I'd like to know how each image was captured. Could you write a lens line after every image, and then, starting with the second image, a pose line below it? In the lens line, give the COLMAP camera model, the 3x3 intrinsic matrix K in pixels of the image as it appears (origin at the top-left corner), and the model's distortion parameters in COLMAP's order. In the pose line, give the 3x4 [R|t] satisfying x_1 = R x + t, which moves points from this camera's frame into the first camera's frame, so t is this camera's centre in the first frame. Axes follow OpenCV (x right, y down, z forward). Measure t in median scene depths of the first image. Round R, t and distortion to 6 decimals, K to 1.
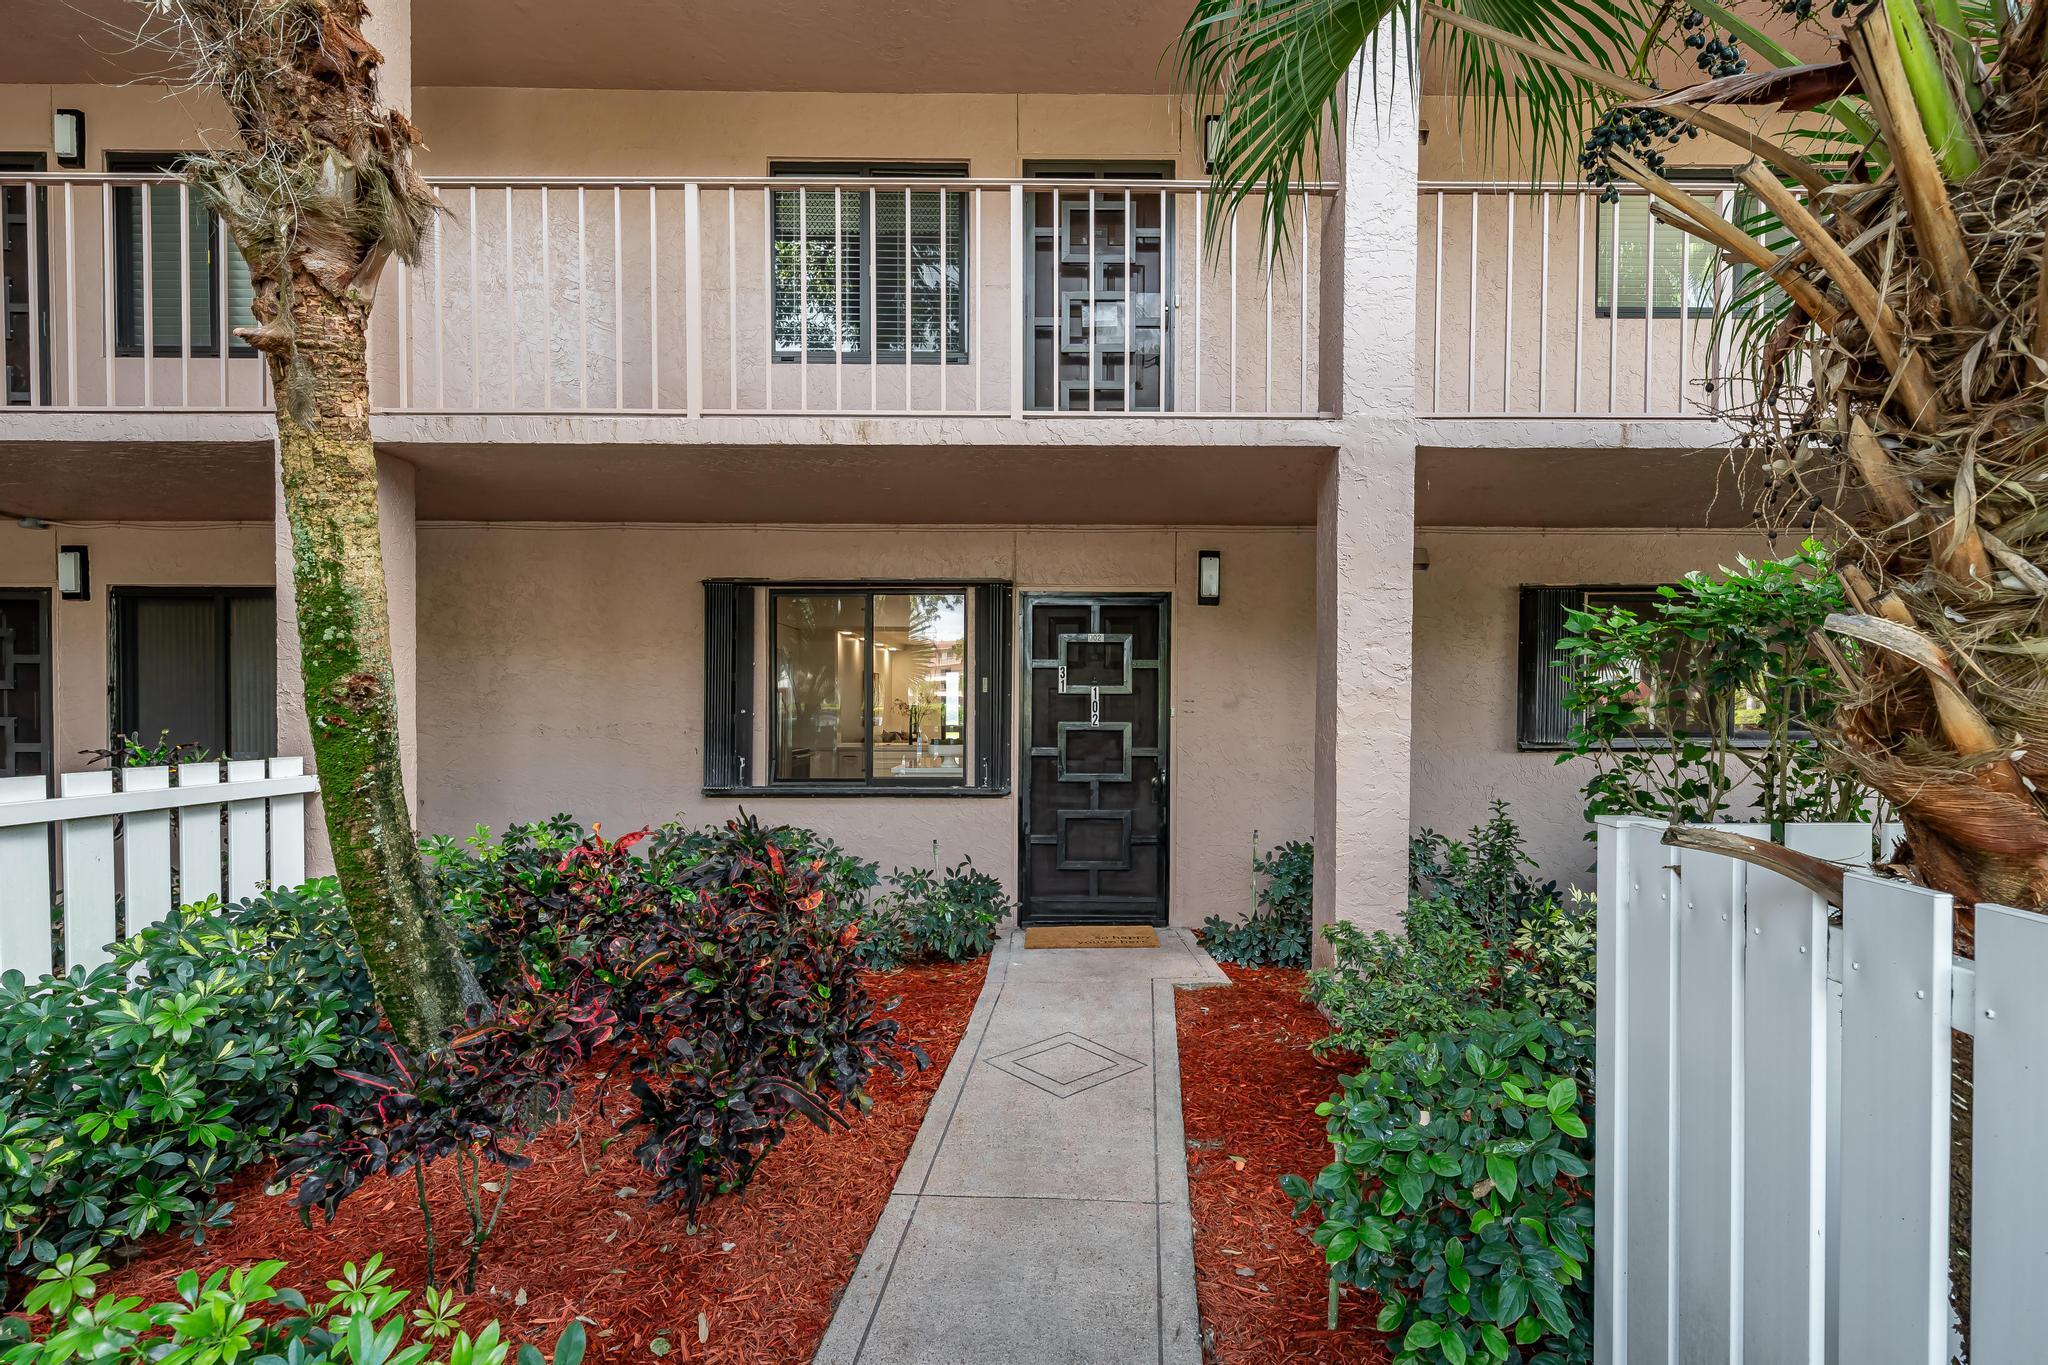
lens RADIAL K [[964.1, 0, 1029.0], [0, 964.1, 698.7], [0, 0, 1]] dist [-0.000263, 0.000526]
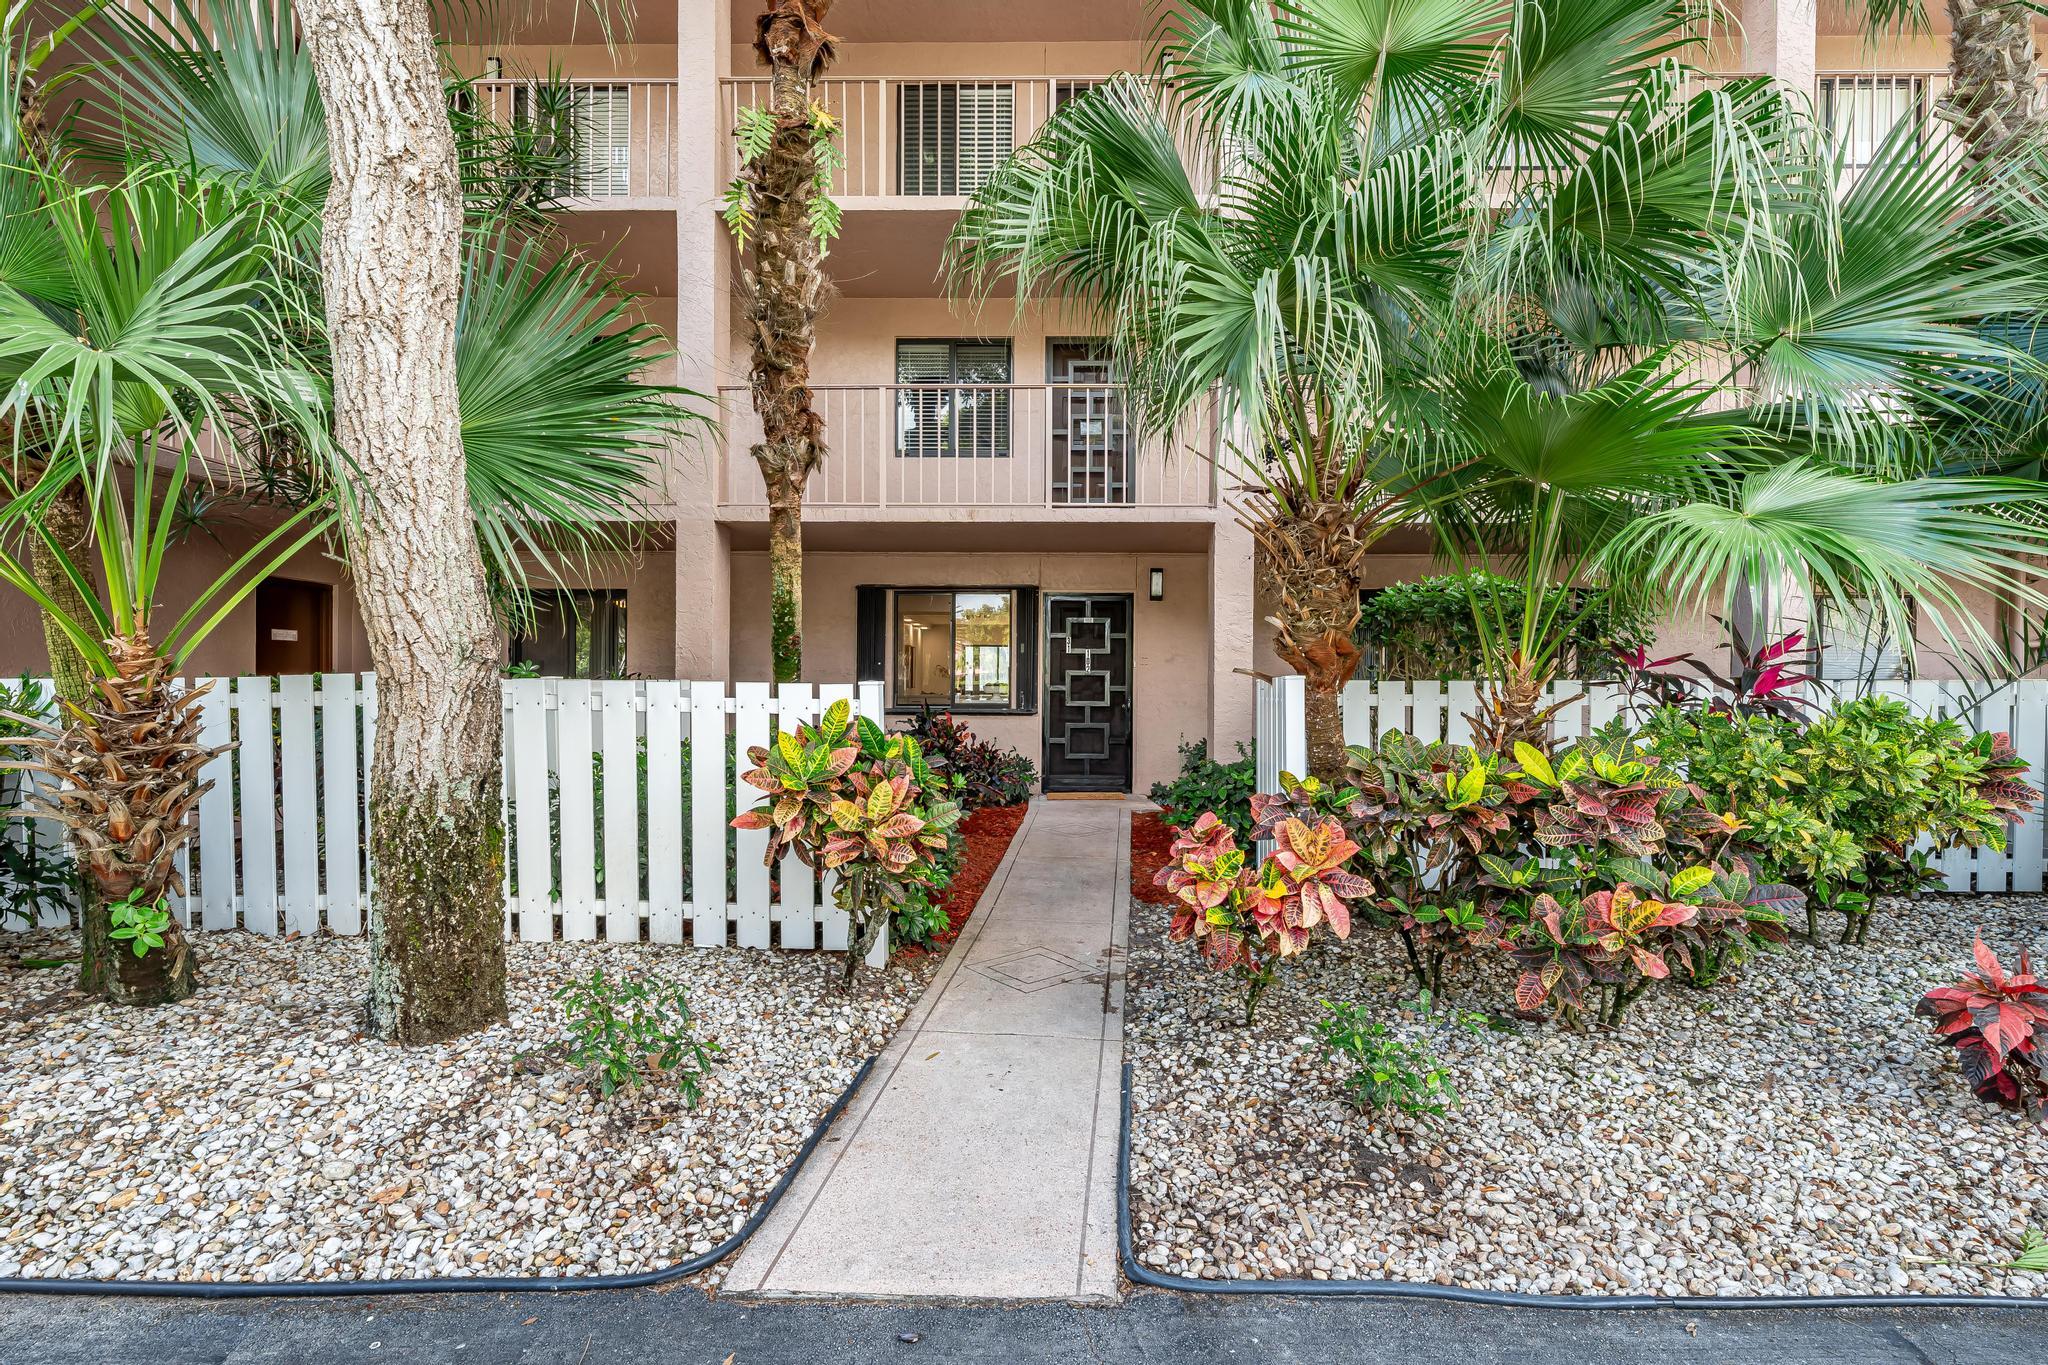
lens RADIAL K [[918.8, 0, 1018.8], [0, 918.8, 681.5], [0, 0, 1]] dist [0.000184, -0.000240]
pose [[0.999998, 0.001662, 0.001044, -0.053774], [-0.001669, 0.999975, 0.006814, 0.033052], [-0.001033, -0.006816, 0.999976, -0.601461]]
